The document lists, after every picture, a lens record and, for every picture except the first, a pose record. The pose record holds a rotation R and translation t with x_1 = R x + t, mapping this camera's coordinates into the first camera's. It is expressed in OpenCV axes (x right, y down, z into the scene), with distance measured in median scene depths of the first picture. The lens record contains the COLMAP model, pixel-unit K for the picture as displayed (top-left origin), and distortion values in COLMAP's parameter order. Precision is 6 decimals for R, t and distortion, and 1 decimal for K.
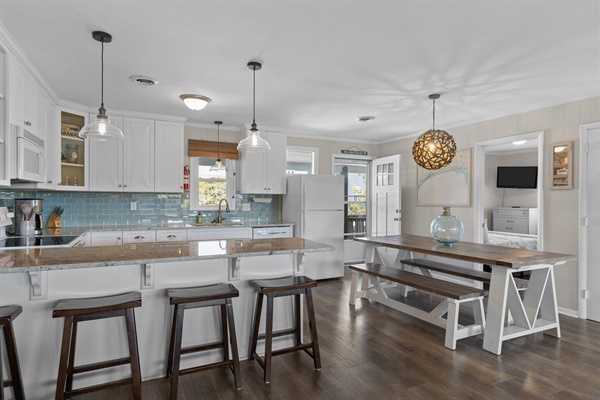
lens RADIAL K [[351.9, 0, 298.2], [0, 351.9, 198.8], [0, 0, 1]] dist [0.015523, -0.000013]
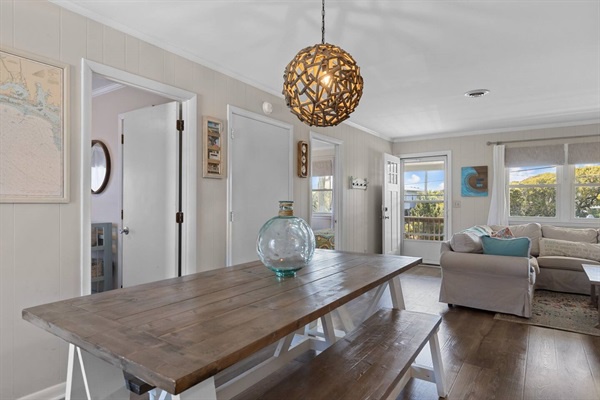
lens RADIAL K [[351.9, 0, 300.5], [0, 351.9, 199.9], [0, 0, 1]] dist [0.015523, -0.000013]
pose [[-0.497811, -0.008685, 0.867242, -0.024359], [-0.015438, 0.999880, 0.001151, 0.013935], [-0.867148, -0.012816, -0.497886, 0.967423]]
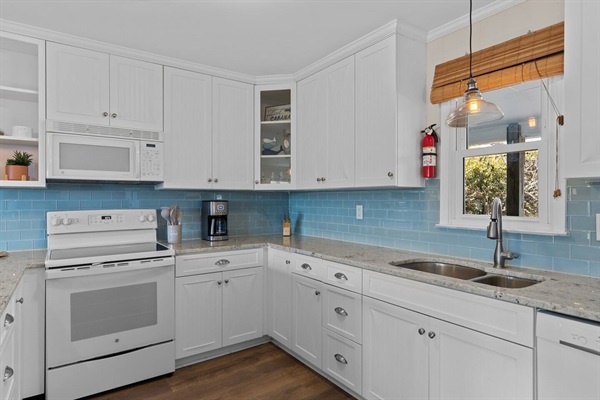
lens RADIAL K [[351.9, 0, 298.5], [0, 351.9, 200.9], [0, 0, 1]] dist [0.015523, -0.000013]
pose [[0.146489, 0.001672, -0.989211, 0.113616], [0.003449, 0.999992, 0.002201, -0.000005], [0.989206, -0.003734, 0.146482, 0.813127]]
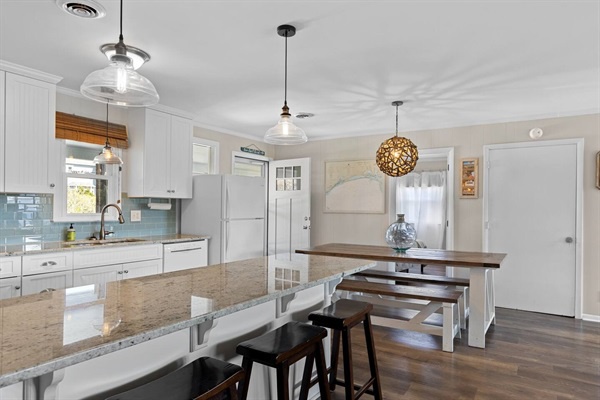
lens RADIAL K [[392.6, 0, 303.1], [0, 392.6, 203.4], [0, 0, 1]] dist [-0.002625, 0.000862]
pose [[0.845254, 0.008698, 0.534295, -0.327500], [-0.006855, 0.999962, -0.005434, 0.000298], [-0.534321, 0.000931, 0.845281, 0.156803]]
